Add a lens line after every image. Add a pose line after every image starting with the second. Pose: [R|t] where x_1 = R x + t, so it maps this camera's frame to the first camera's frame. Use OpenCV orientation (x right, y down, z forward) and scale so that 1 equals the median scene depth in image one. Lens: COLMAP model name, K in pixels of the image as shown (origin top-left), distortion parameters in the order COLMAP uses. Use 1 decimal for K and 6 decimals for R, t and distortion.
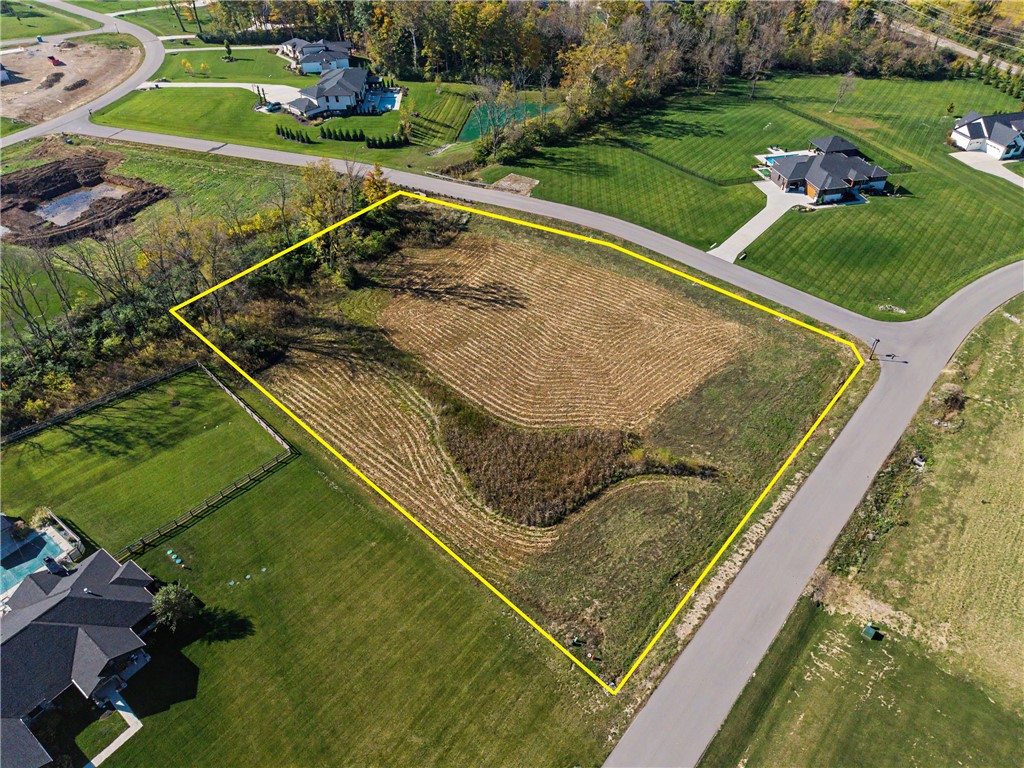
lens RADIAL K [[679.3, 0, 512.1], [0, 679.3, 387.4], [0, 0, 1]] dist [0.032779, -0.033399]
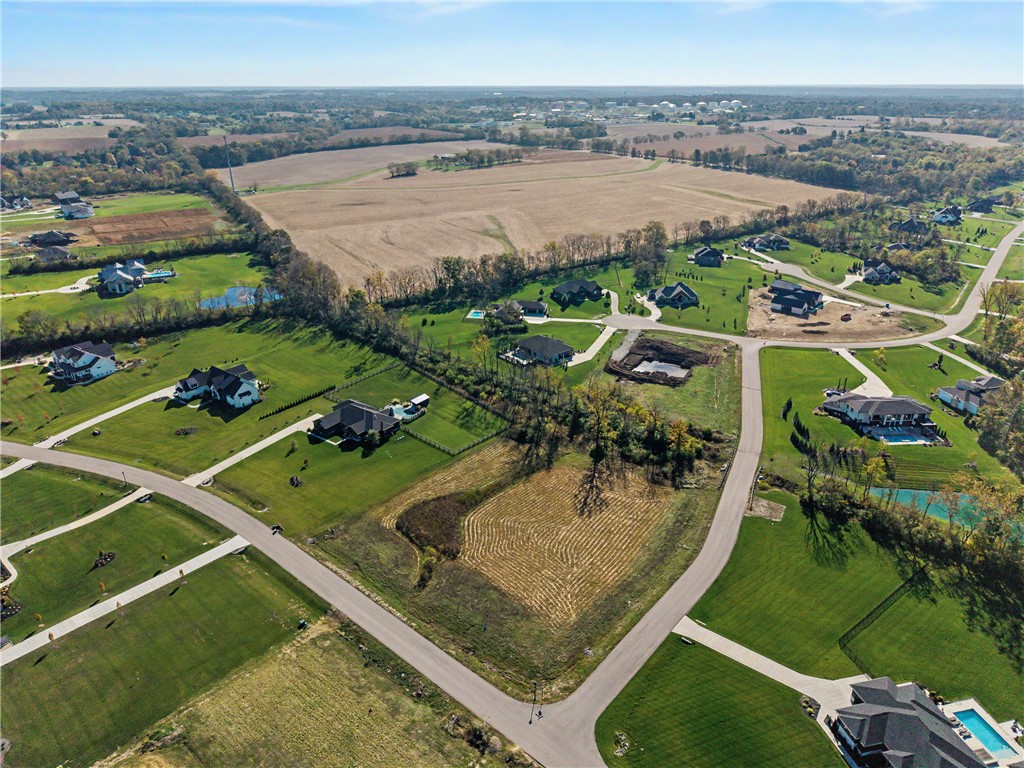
lens RADIAL K [[679.3, 0, 511.9], [0, 679.3, 386.8], [0, 0, 1]] dist [0.032779, -0.033399]
pose [[0.006182, 0.411760, -0.911271, 1.394617], [-0.652970, 0.691848, 0.308184, -0.750757], [0.757358, 0.593128, 0.273144, 0.368208]]
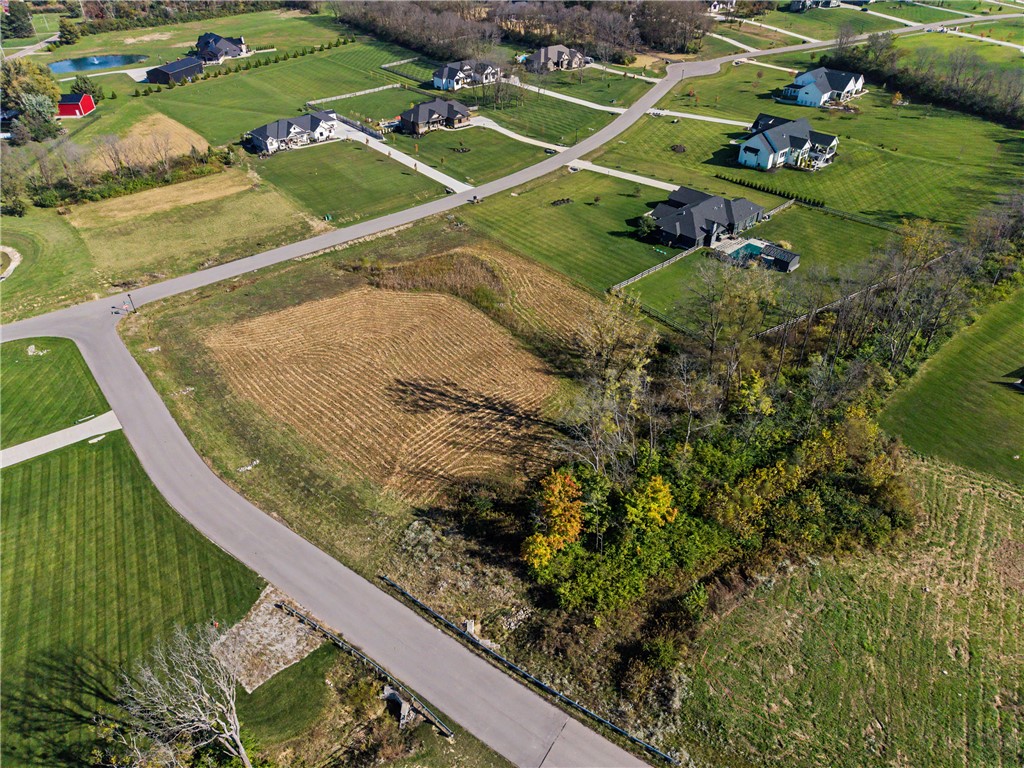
lens RADIAL K [[679.3, 0, 512.6], [0, 679.3, 385.4], [0, 0, 1]] dist [0.032779, -0.033399]
pose [[-0.985321, -0.092585, 0.143426, -0.300624], [0.120279, 0.219694, 0.968126, -1.107513], [-0.121144, 0.971166, -0.205333, 1.331787]]
